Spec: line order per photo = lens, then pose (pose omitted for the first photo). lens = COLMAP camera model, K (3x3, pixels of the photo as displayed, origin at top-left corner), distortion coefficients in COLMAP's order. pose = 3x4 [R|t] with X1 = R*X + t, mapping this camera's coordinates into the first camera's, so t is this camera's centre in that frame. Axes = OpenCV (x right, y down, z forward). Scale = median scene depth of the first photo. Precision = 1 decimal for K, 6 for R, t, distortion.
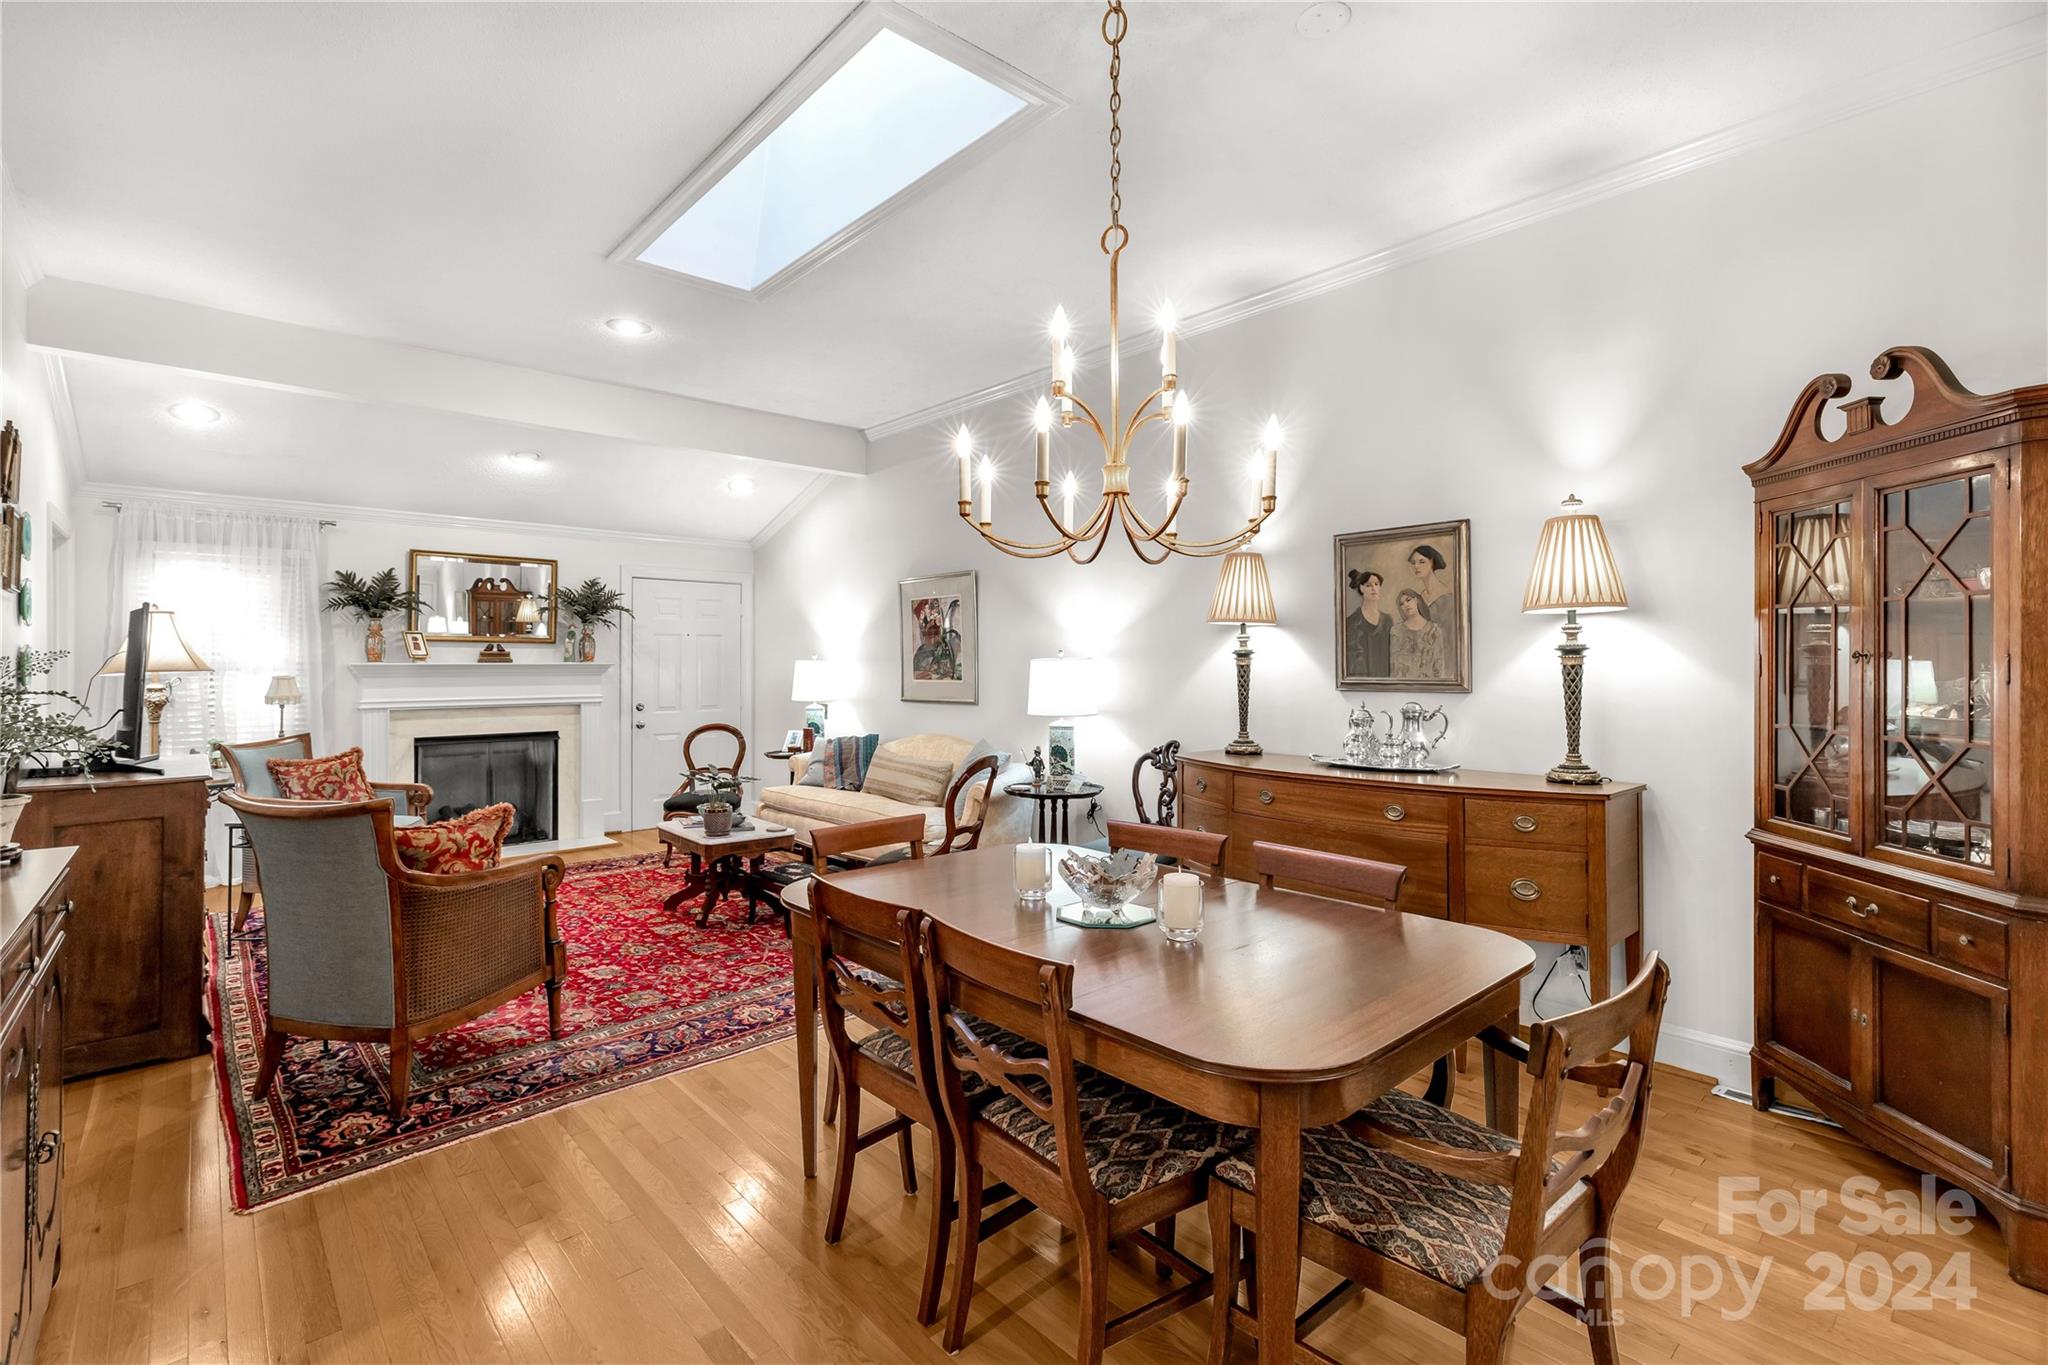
lens RADIAL K [[923.4, 0, 1020.9], [0, 923.4, 670.3], [0, 0, 1]] dist [0.003653, -0.001506]
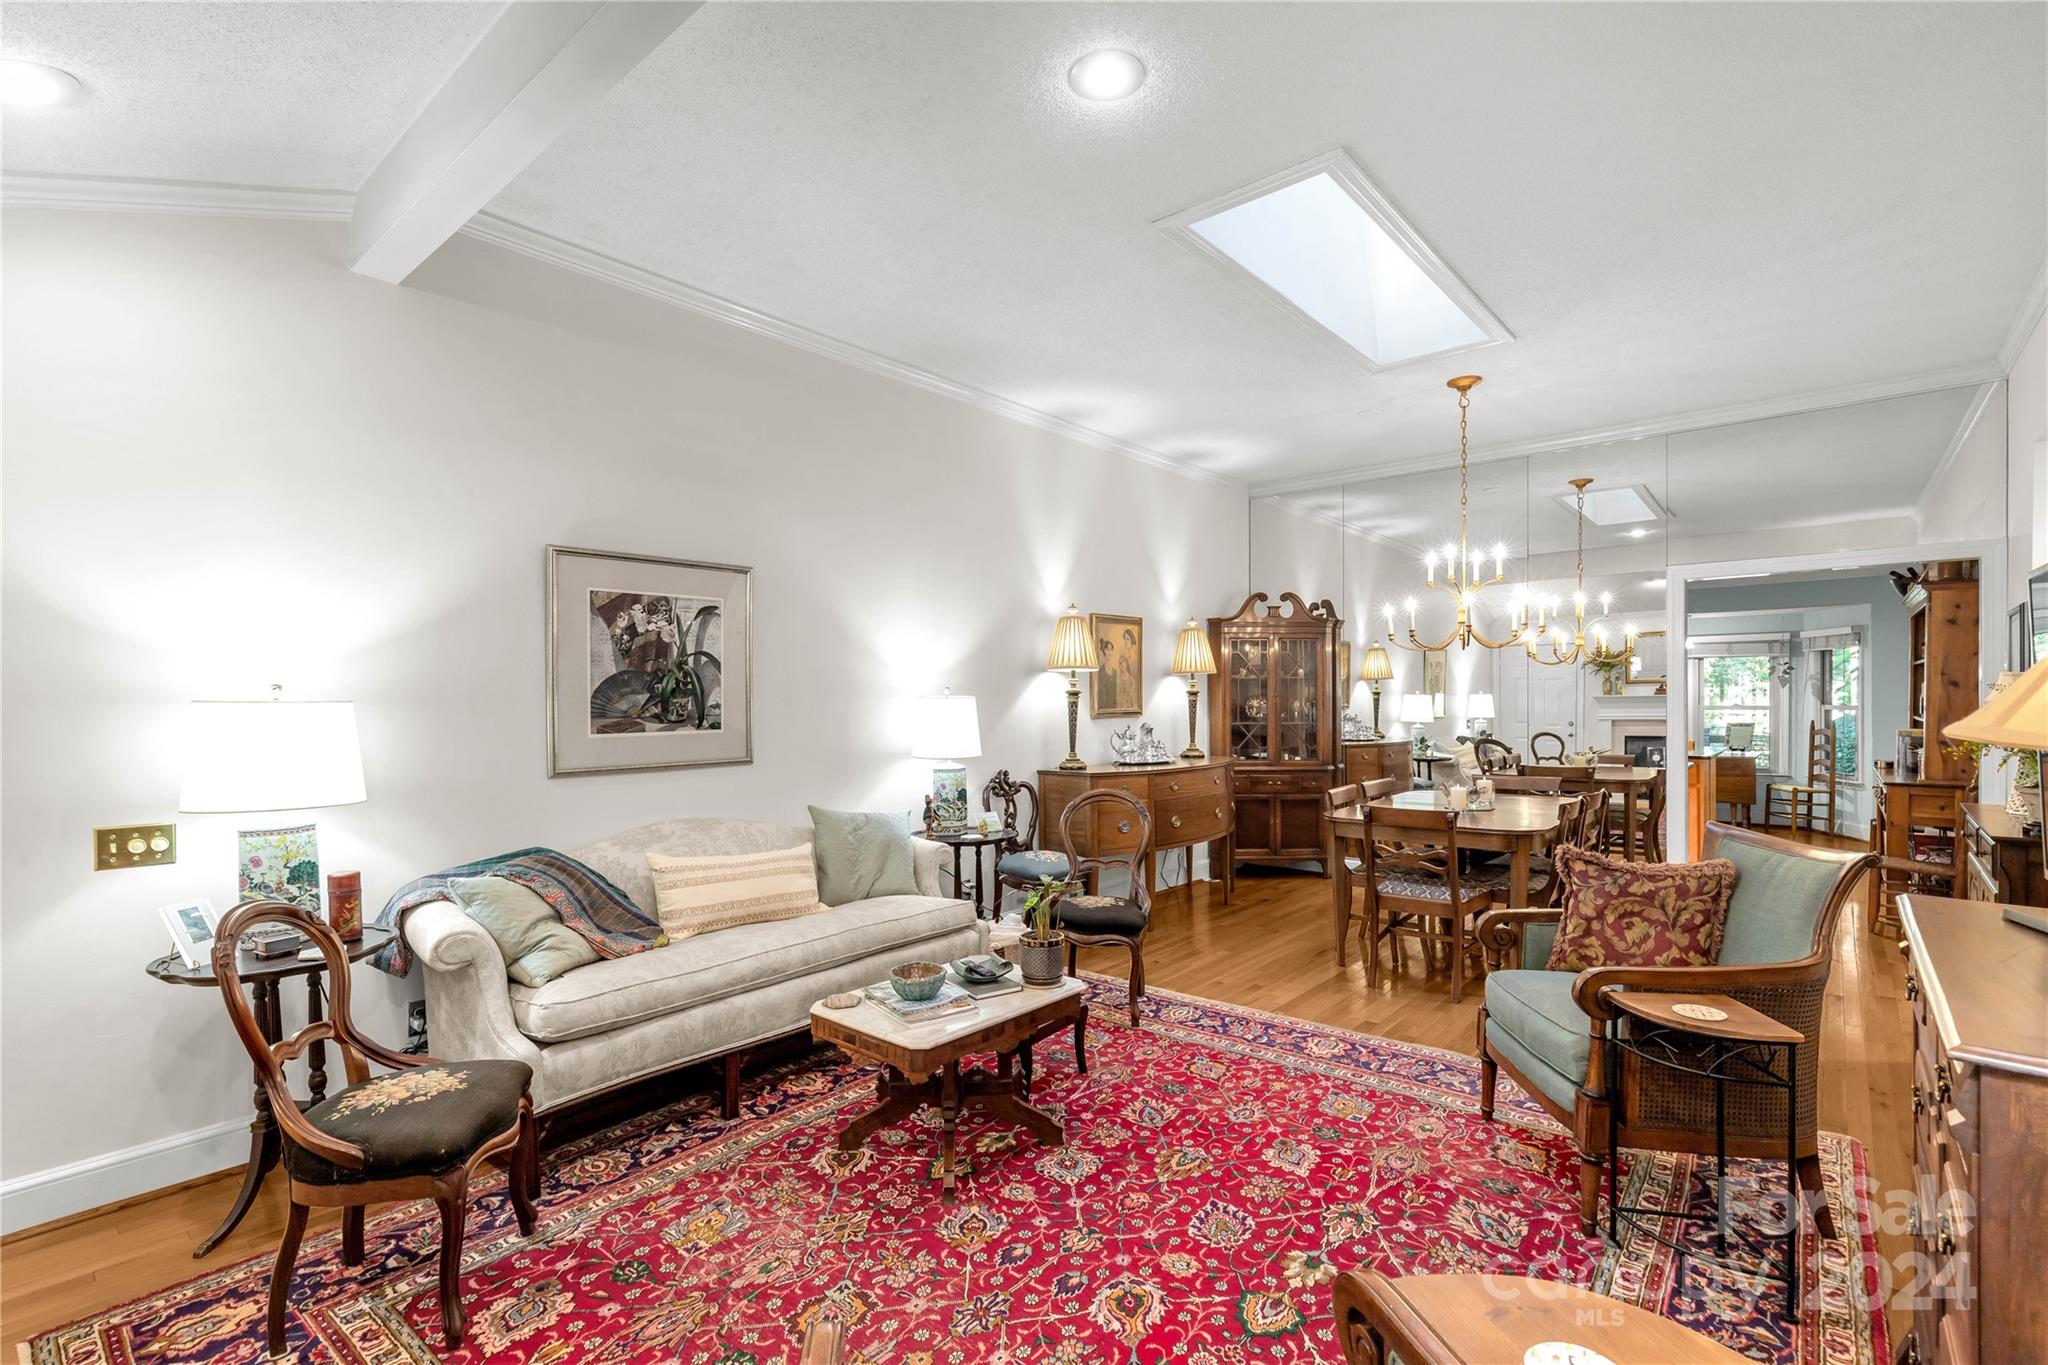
lens RADIAL K [[923.4, 0, 1019.9], [0, 923.4, 710.0], [0, 0, 1]] dist [0.003653, -0.001506]
pose [[-0.118743, -0.008828, 0.992886, -0.956908], [0.016543, 0.999804, 0.010868, -0.008607], [-0.992787, 0.017716, -0.118573, 1.111959]]
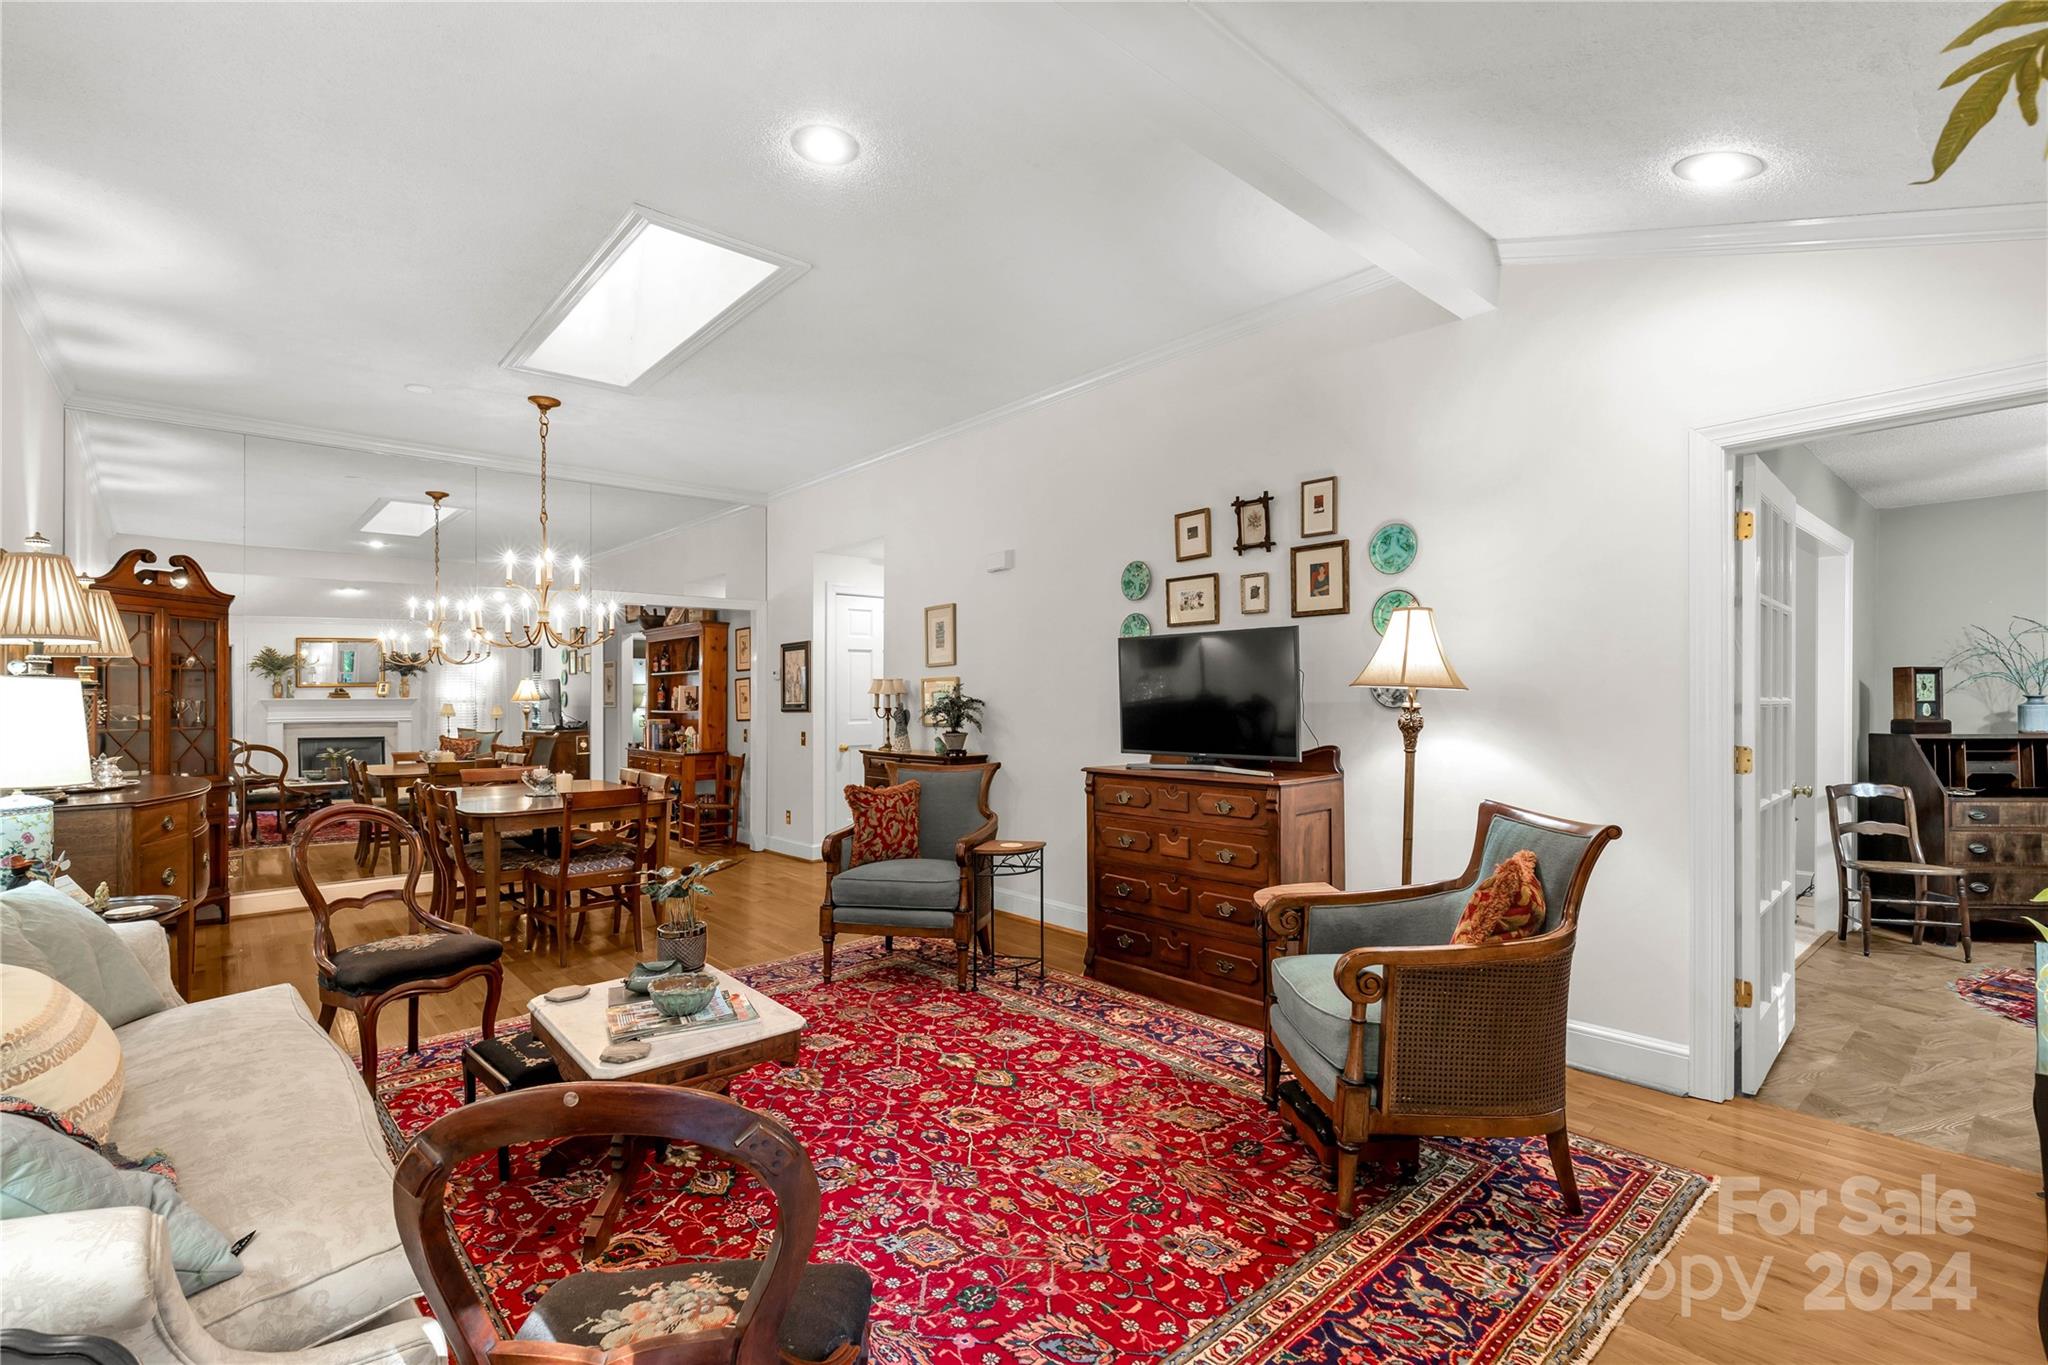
lens RADIAL K [[923.4, 0, 1020.4], [0, 923.4, 695.9], [0, 0, 1]] dist [0.003653, -0.001506]
pose [[-0.999828, 0.010821, 0.015067, -0.568286], [0.010929, 0.999915, 0.007110, 0.000642], [-0.014989, 0.007274, -0.999861, 1.621256]]
